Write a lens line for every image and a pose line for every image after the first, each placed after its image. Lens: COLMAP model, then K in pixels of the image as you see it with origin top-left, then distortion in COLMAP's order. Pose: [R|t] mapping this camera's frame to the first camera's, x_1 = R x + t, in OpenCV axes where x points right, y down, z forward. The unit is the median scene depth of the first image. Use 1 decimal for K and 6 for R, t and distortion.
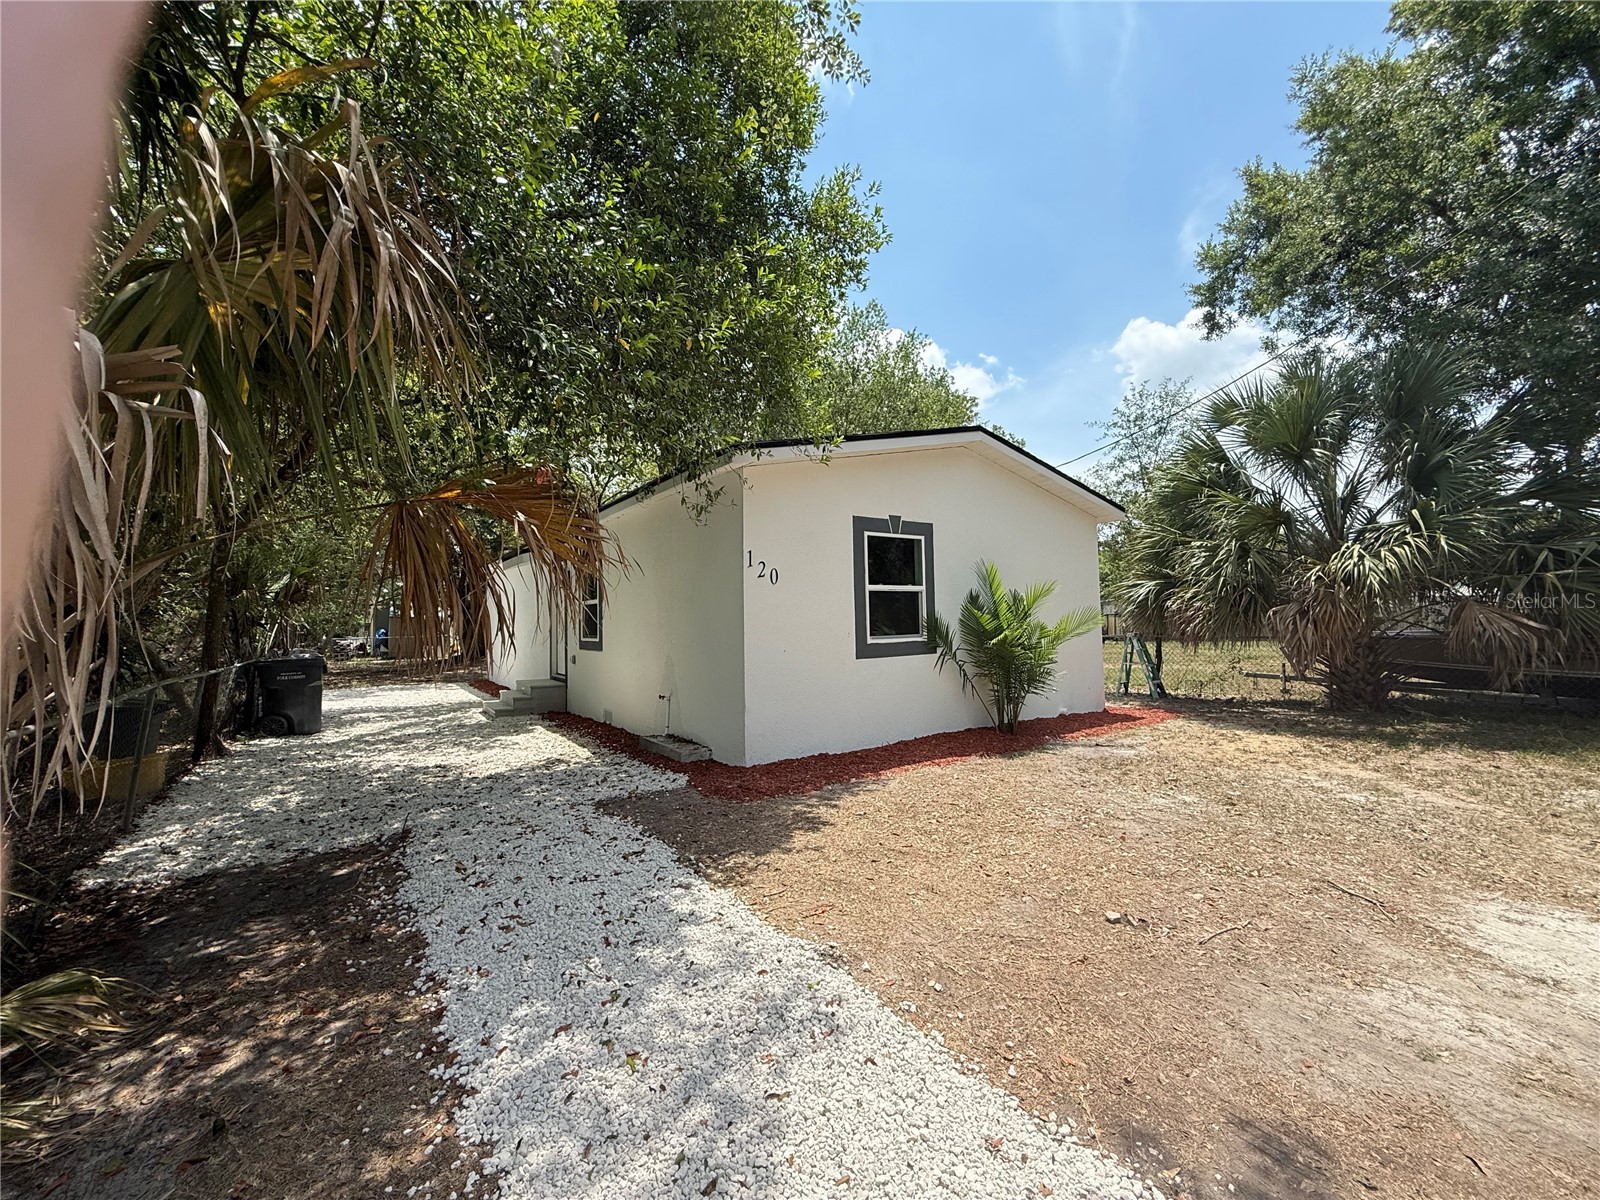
lens RADIAL K [[638.4, 0, 794.6], [0, 638.4, 604.6], [0, 0, 1]] dist [0.002129, -0.000947]
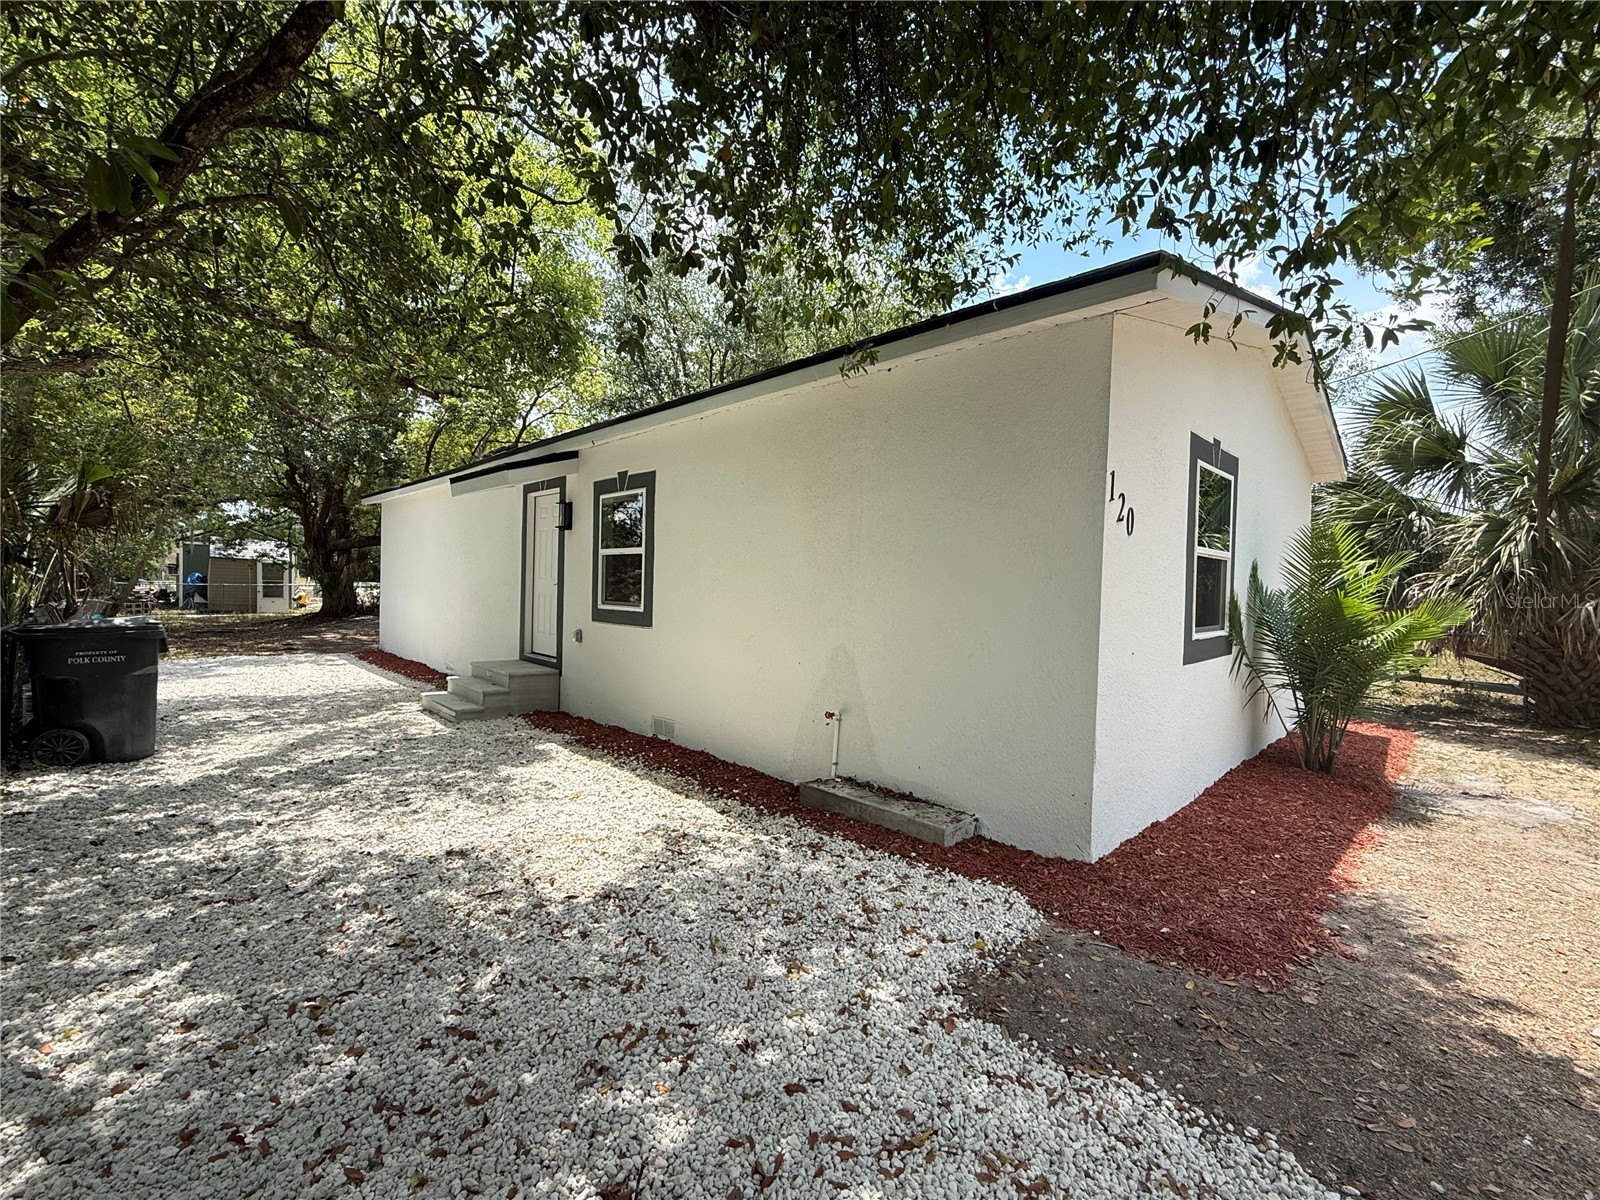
lens RADIAL K [[672.5, 0, 800.6], [0, 672.5, 598.2], [0, 0, 1]] dist [-0.000255, -0.000736]
pose [[0.983285, 0.039278, 0.177788, -0.350154], [-0.047257, 0.998046, 0.040868, 0.010702], [-0.175835, -0.048586, 0.983220, 0.387126]]
